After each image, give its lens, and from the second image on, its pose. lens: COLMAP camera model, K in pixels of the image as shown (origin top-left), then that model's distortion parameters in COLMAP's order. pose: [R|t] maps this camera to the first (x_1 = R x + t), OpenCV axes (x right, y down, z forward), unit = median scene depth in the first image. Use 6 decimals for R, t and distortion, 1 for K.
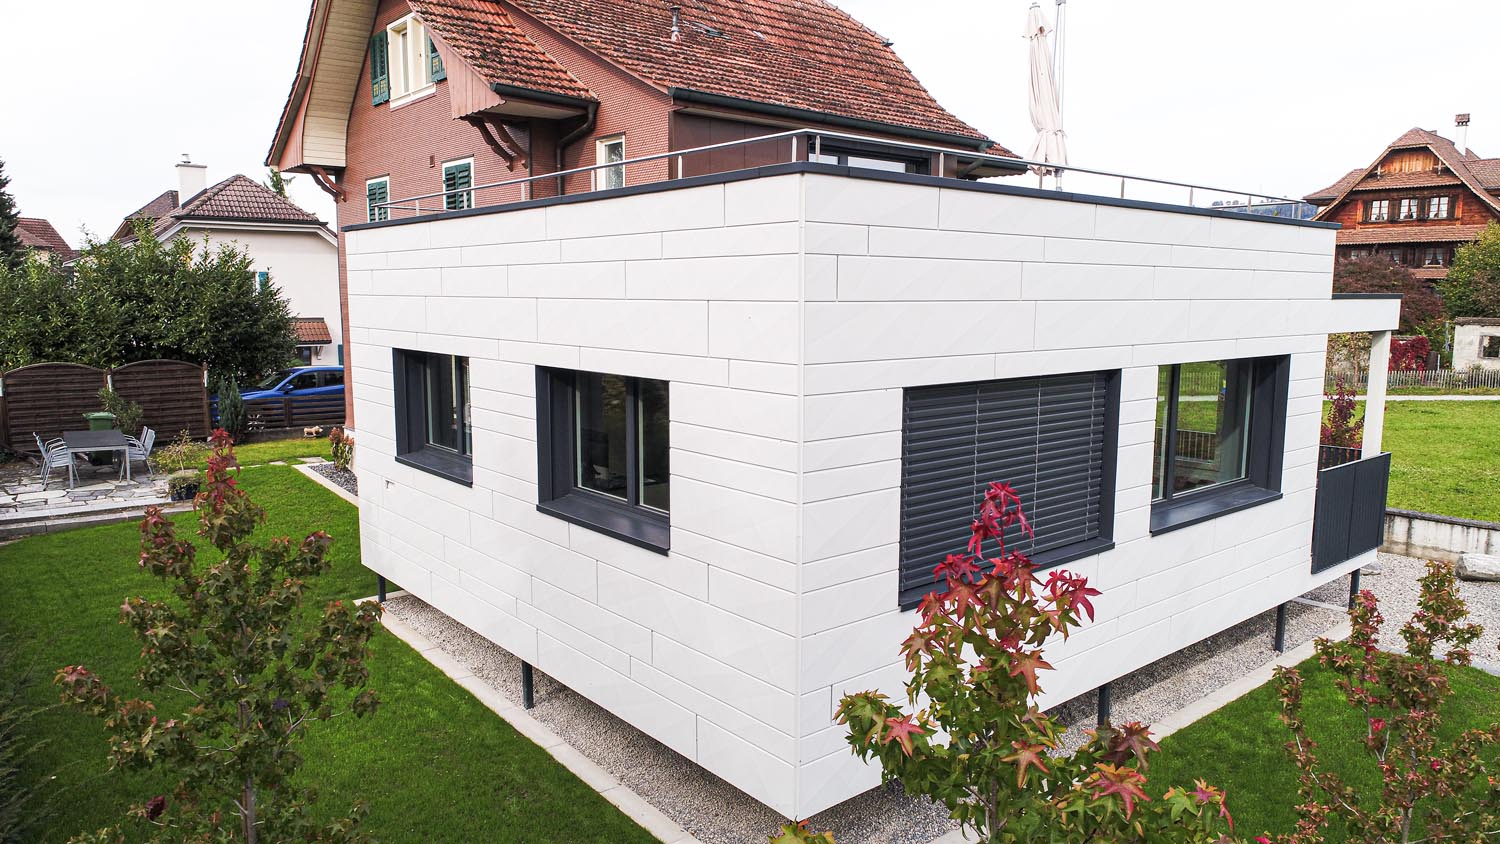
lens RADIAL K [[1009.6, 0, 747.5], [0, 1009.6, 426.4], [0, 0, 1]] dist [-0.001785, 0.001292]
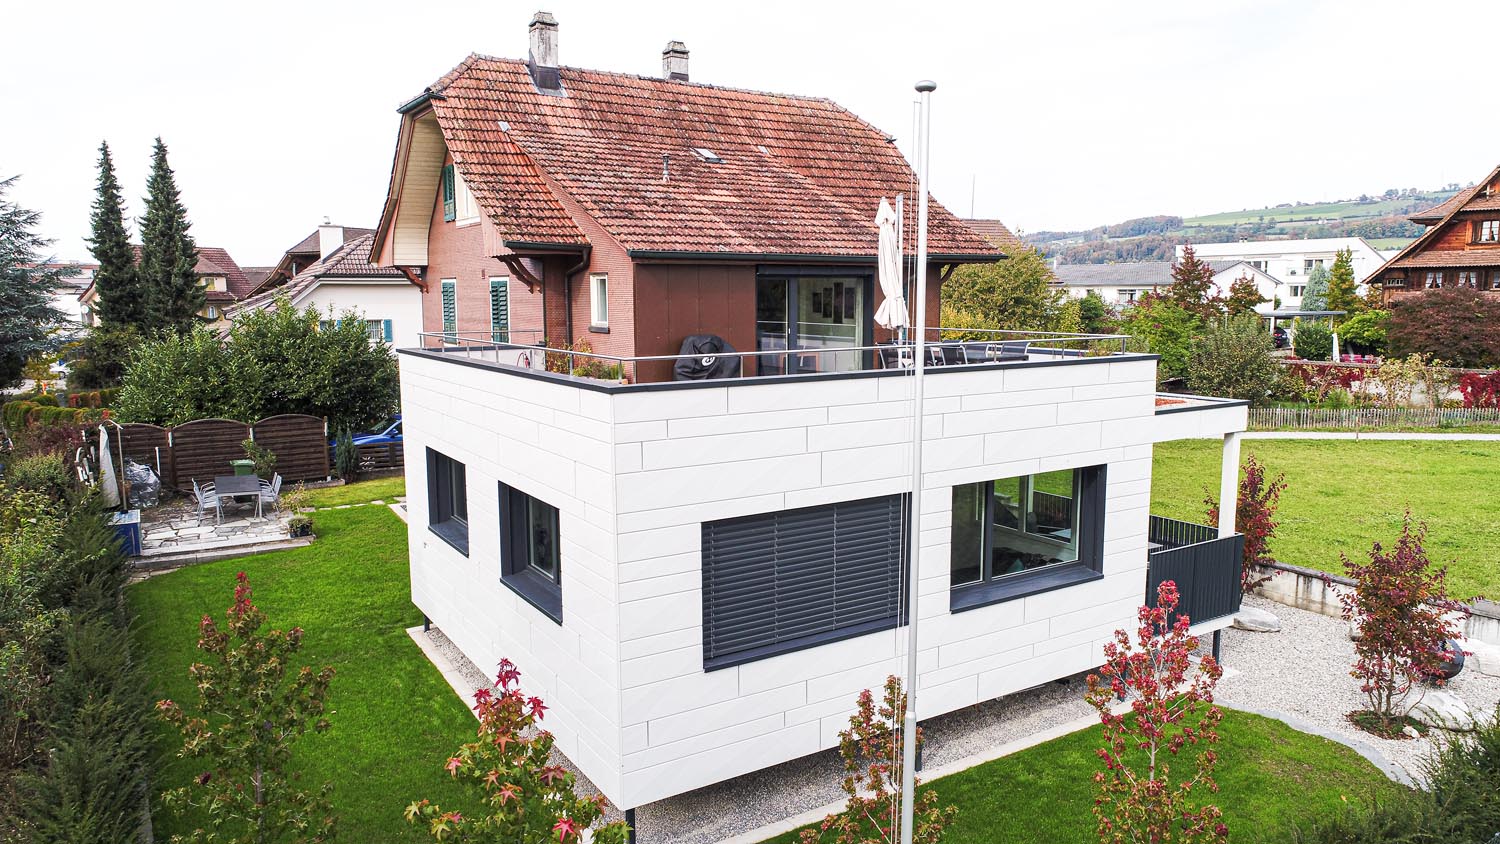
lens RADIAL K [[1009.6, 0, 747.5], [0, 1009.6, 426.4], [0, 0, 1]] dist [-0.001785, 0.001292]
pose [[0.991262, 0.008896, -0.131610, 0.169859], [-0.008809, 0.999960, 0.001247, -0.074417], [0.131616, -0.000076, 0.991301, -0.187748]]
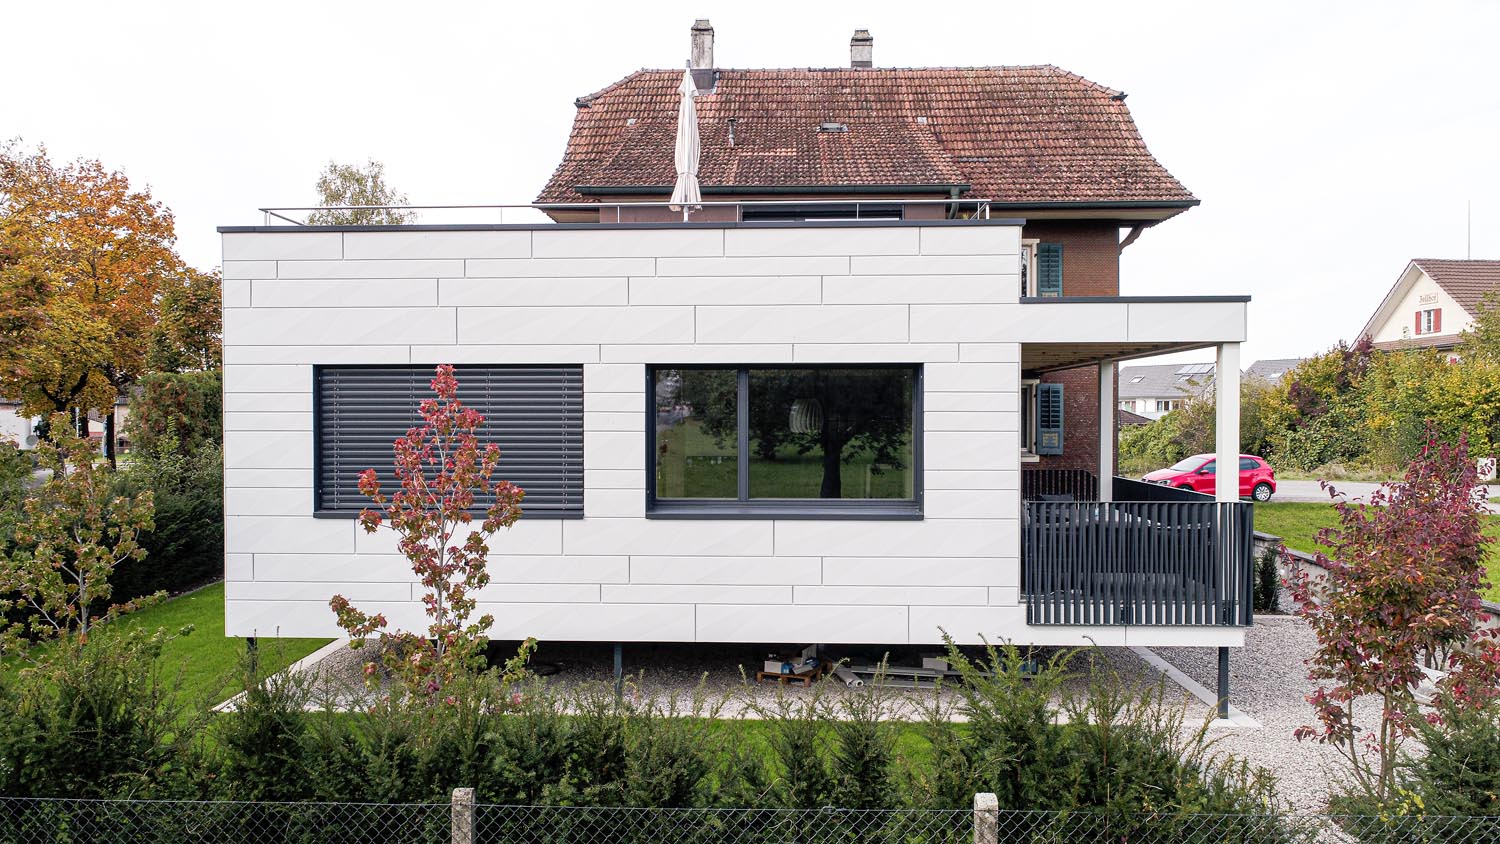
lens RADIAL K [[1009.6, 0, 747.5], [0, 1009.6, 426.4], [0, 0, 1]] dist [-0.001785, 0.001292]
pose [[0.737583, 0.007007, -0.675220, 0.678654], [-0.086858, 0.992624, -0.084579, 0.051389], [0.669647, 0.121032, 0.732751, 0.138754]]
